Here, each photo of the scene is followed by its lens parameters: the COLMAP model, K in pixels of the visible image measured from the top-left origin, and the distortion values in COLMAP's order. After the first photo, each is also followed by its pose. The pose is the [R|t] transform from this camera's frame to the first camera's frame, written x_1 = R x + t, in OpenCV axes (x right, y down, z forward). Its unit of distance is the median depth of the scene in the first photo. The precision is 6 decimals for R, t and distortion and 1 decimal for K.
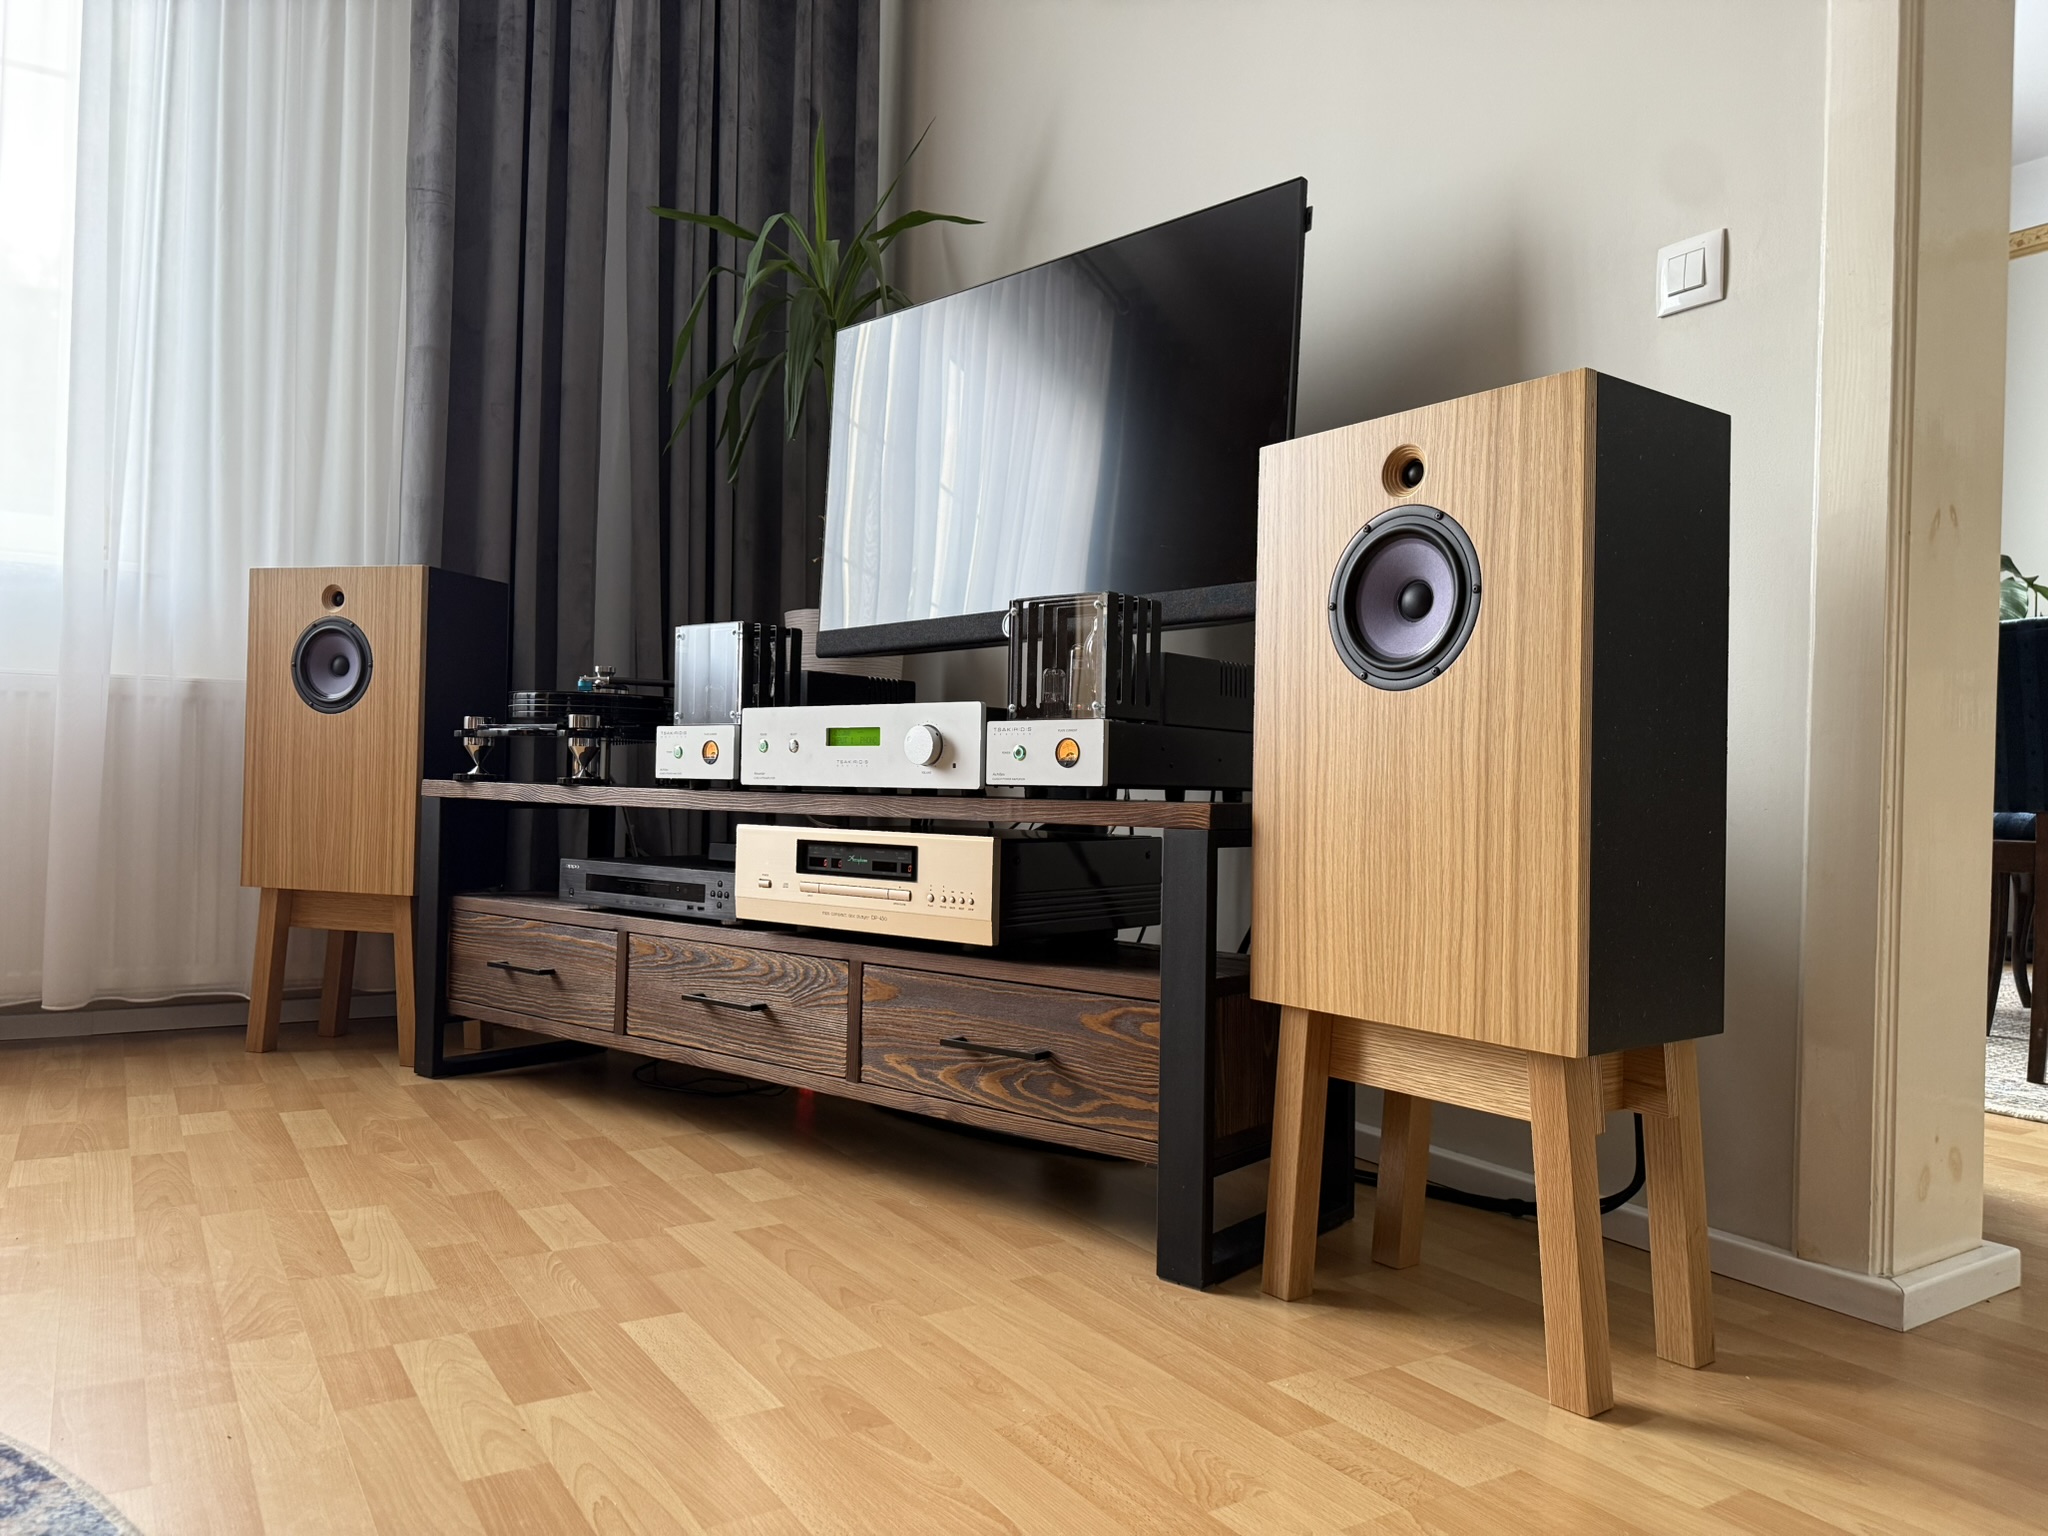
lens RADIAL K [[1434.5, 0, 1028.2], [0, 1434.5, 772.0], [0, 0, 1]] dist [0.082531, -0.113230]
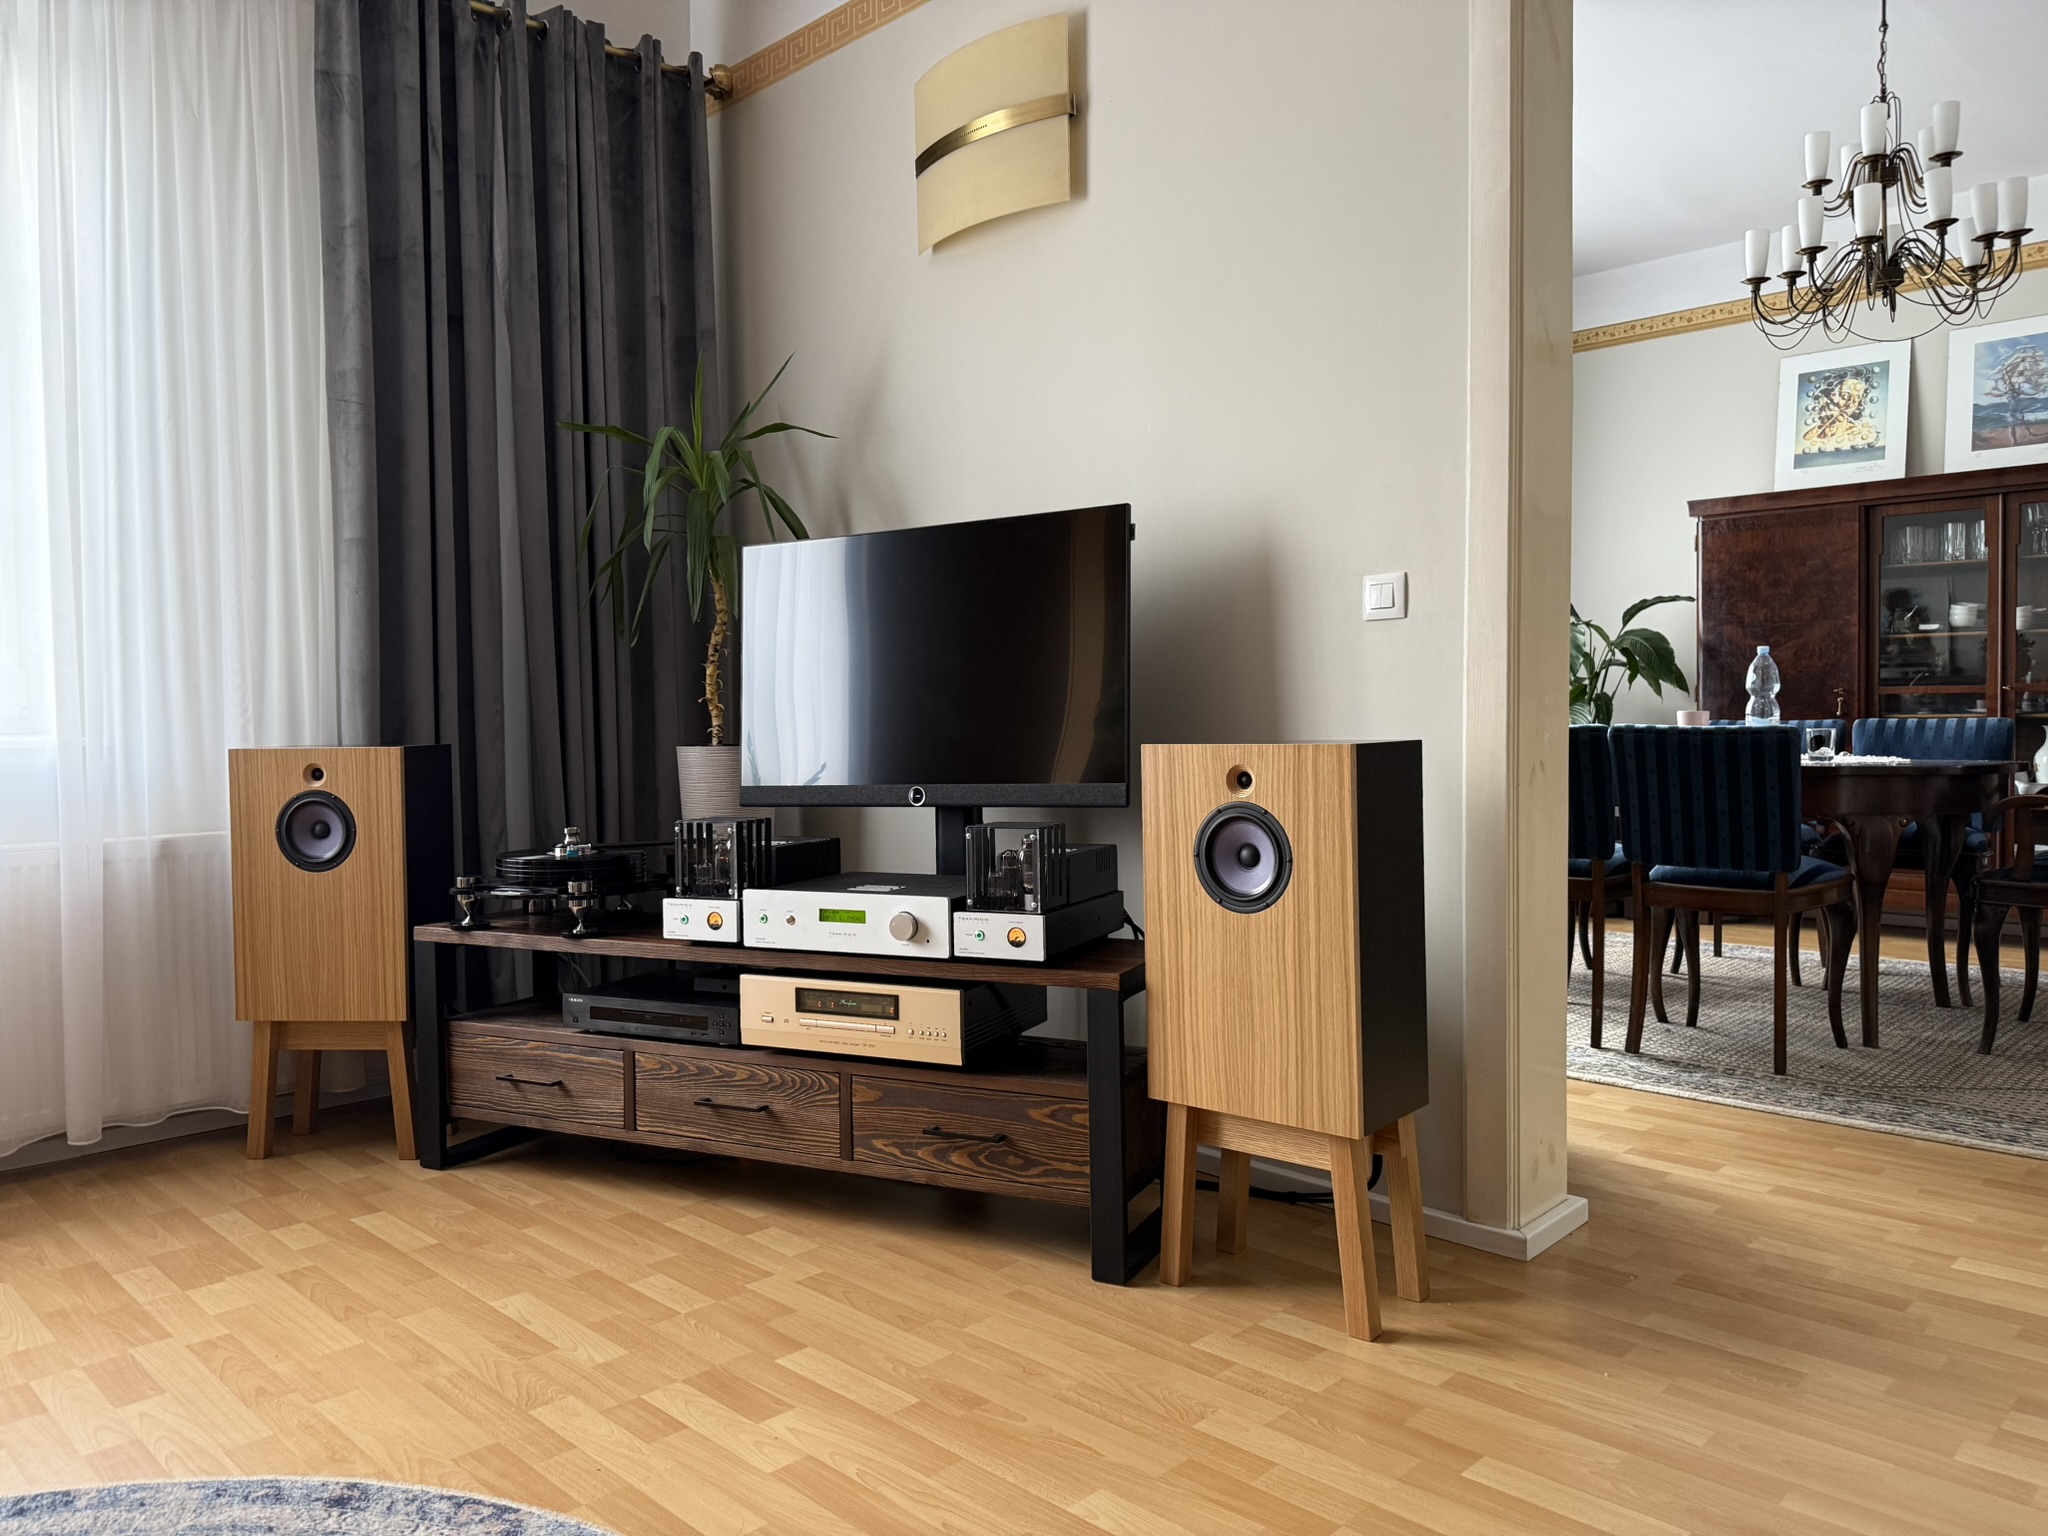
lens RADIAL K [[1415.6, 0, 1024.0], [0, 1415.6, 768.0], [0, 0, 1]] dist [0.134968, -0.251358]
pose [[0.973592, -0.044544, 0.223908, -0.269252], [0.034391, 0.998204, 0.049043, -0.245668], [-0.225690, -0.040047, 0.973376, -0.404578]]
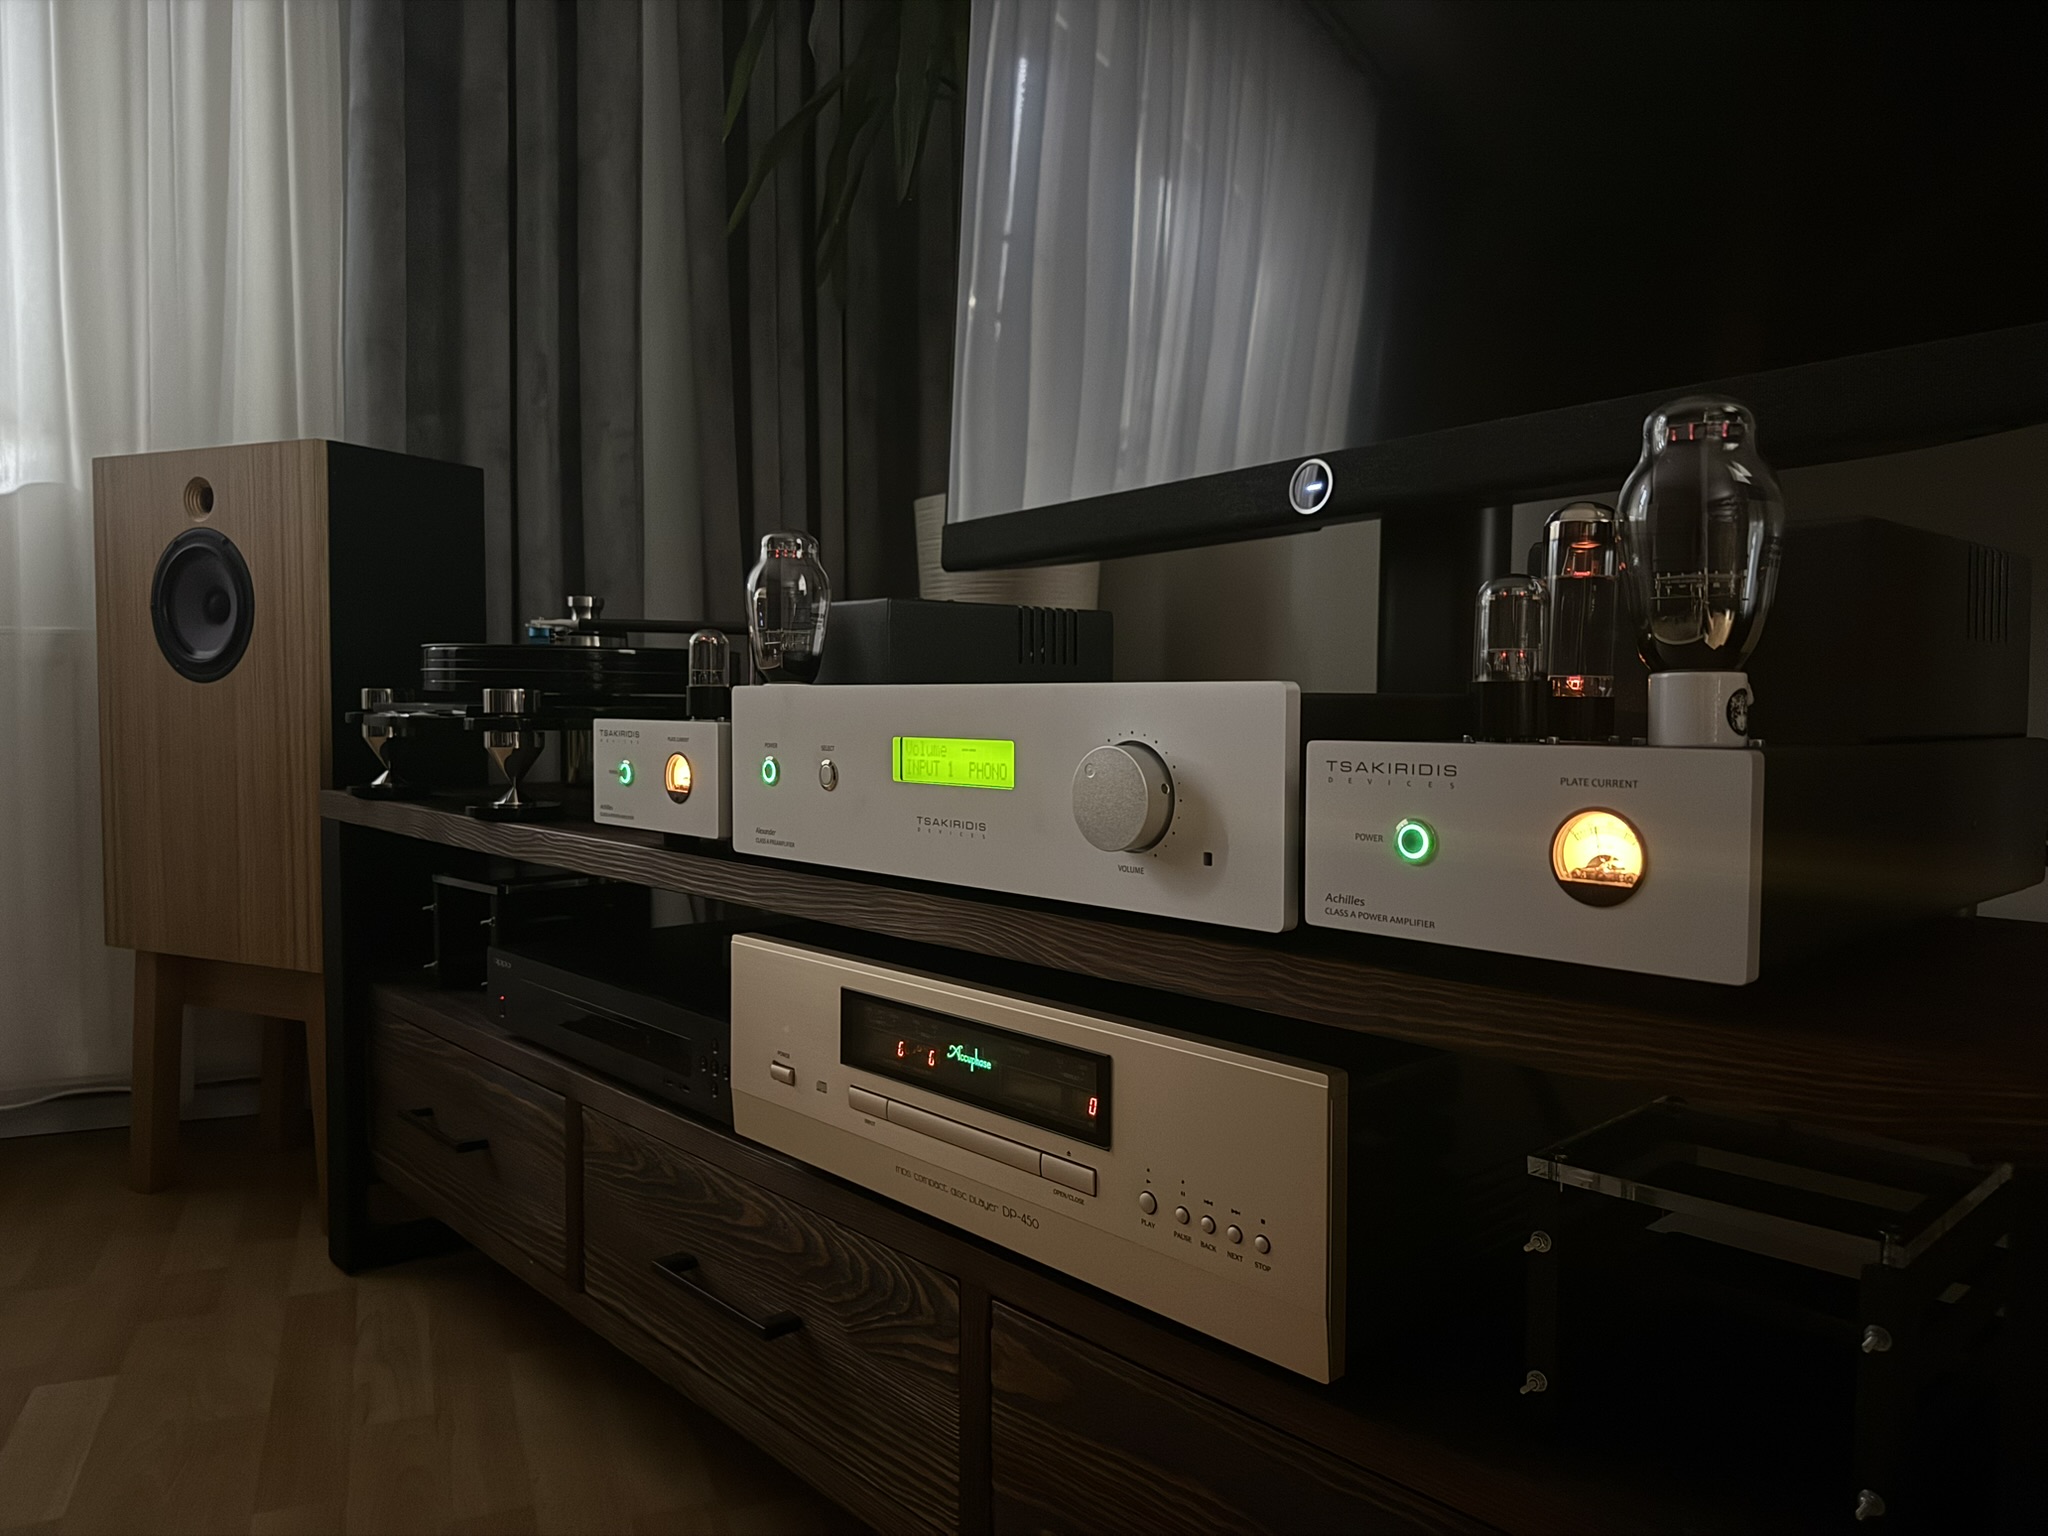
lens RADIAL K [[1466.2, 0, 1024.0], [0, 1466.2, 768.0], [0, 0, 1]] dist [0.005630, -0.003707]
pose [[0.987492, -0.009837, -0.157364, -0.039361], [0.018798, 0.998278, 0.055560, -0.048173], [0.156546, -0.057824, 0.985977, 0.635740]]
